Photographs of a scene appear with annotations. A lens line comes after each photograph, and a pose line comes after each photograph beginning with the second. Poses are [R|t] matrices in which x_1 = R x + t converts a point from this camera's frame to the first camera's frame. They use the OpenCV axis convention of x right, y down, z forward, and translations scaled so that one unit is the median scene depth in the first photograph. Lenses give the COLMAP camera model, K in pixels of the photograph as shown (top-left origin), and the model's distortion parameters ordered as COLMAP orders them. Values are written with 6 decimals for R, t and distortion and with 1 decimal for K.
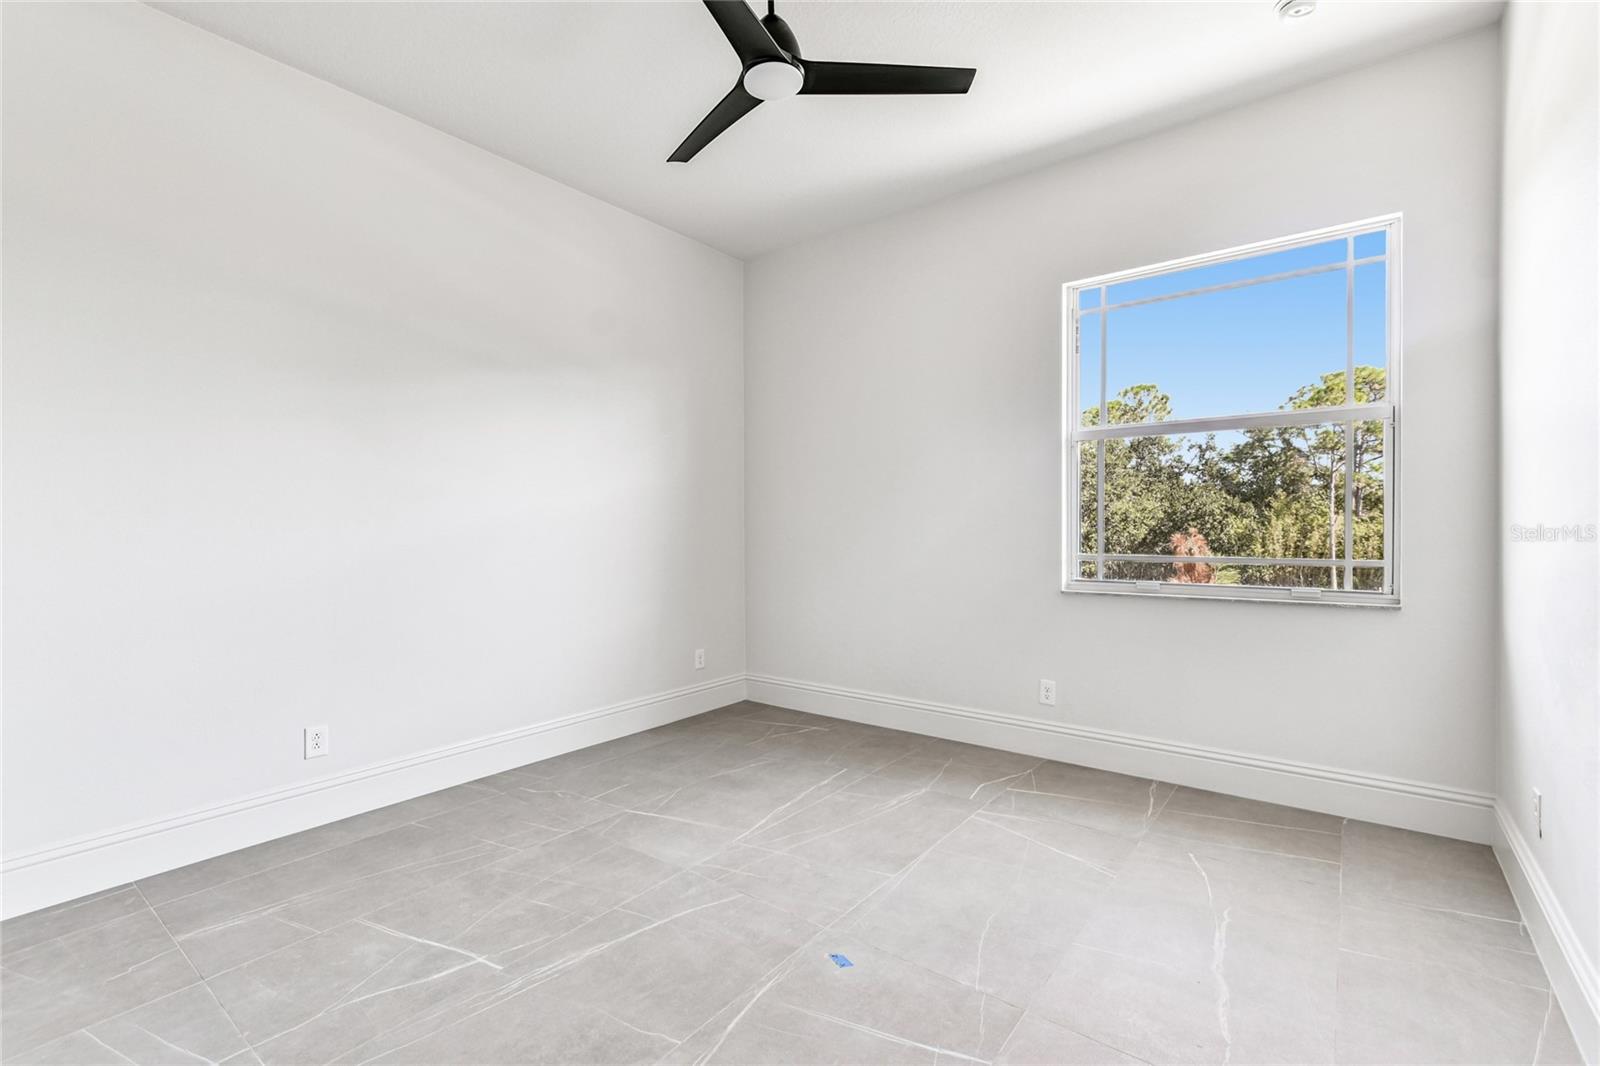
lens RADIAL K [[716.4, 0, 767.3], [0, 716.4, 529.4], [0, 0, 1]] dist [0.004502, -0.000435]
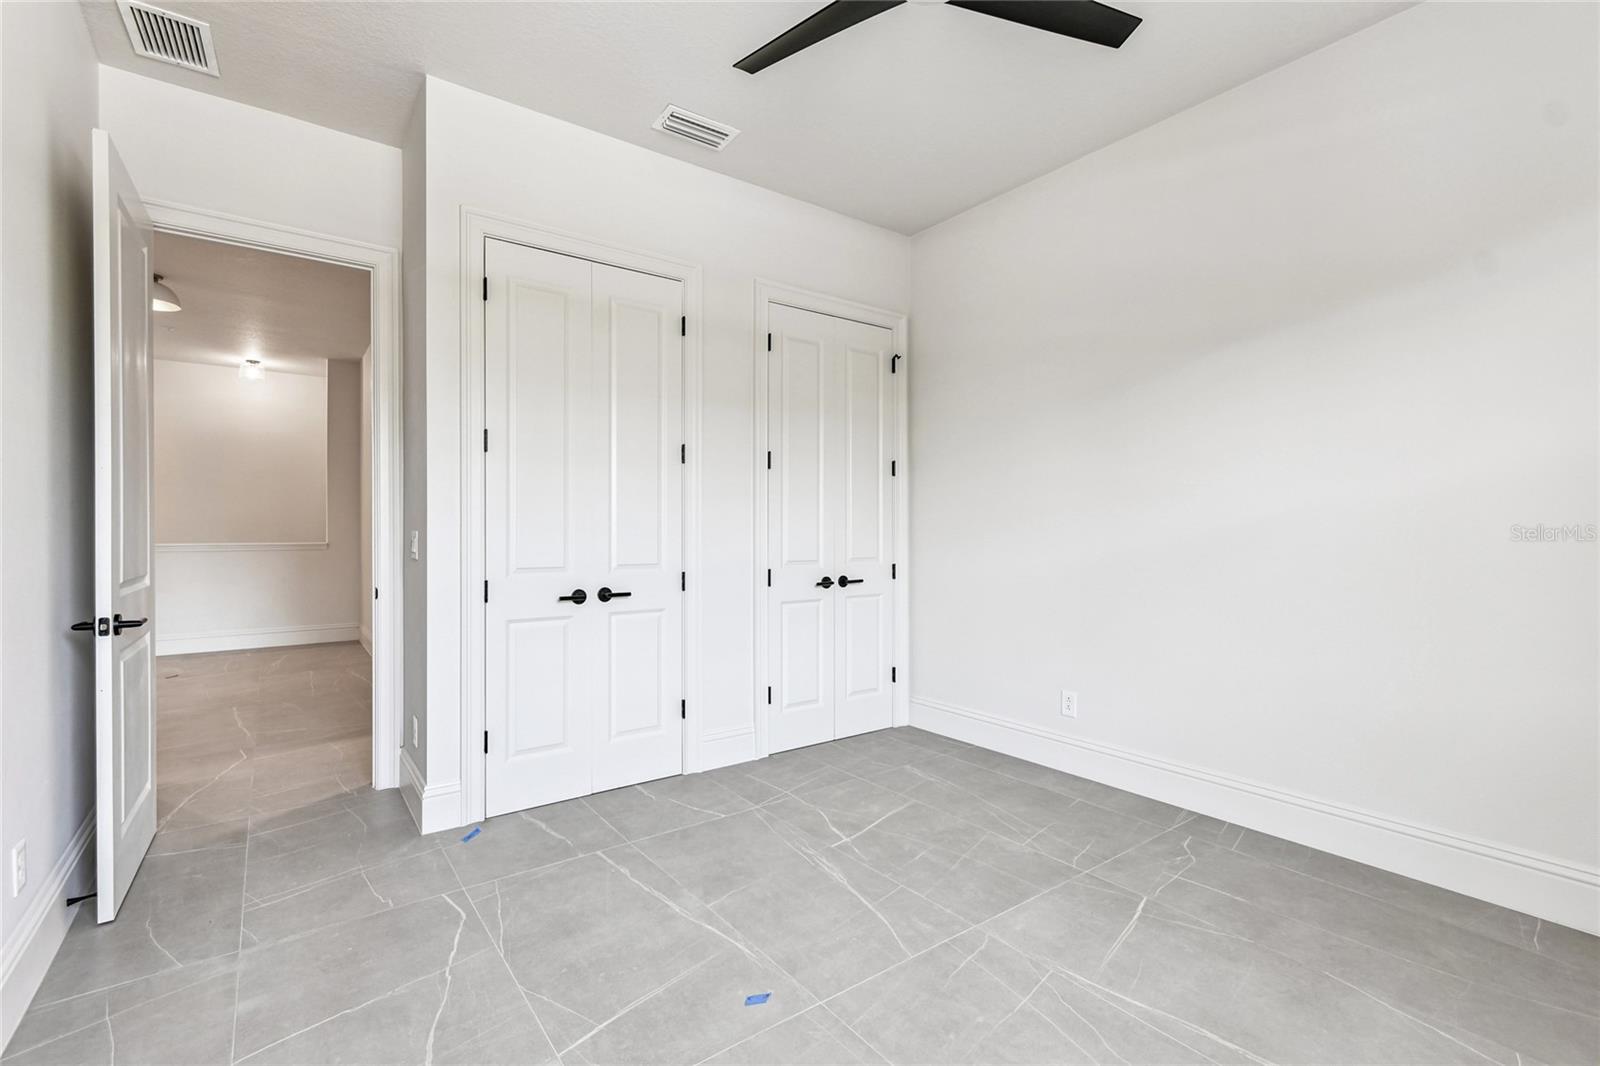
lens RADIAL K [[716.4, 0, 808.2], [0, 716.4, 533.4], [0, 0, 1]] dist [0.004502, -0.000435]
pose [[-0.238980, 0.012888, -0.970939, 0.743052], [-0.001313, 0.999907, 0.013596, -0.011136], [0.971024, 0.004524, -0.238941, 0.971564]]
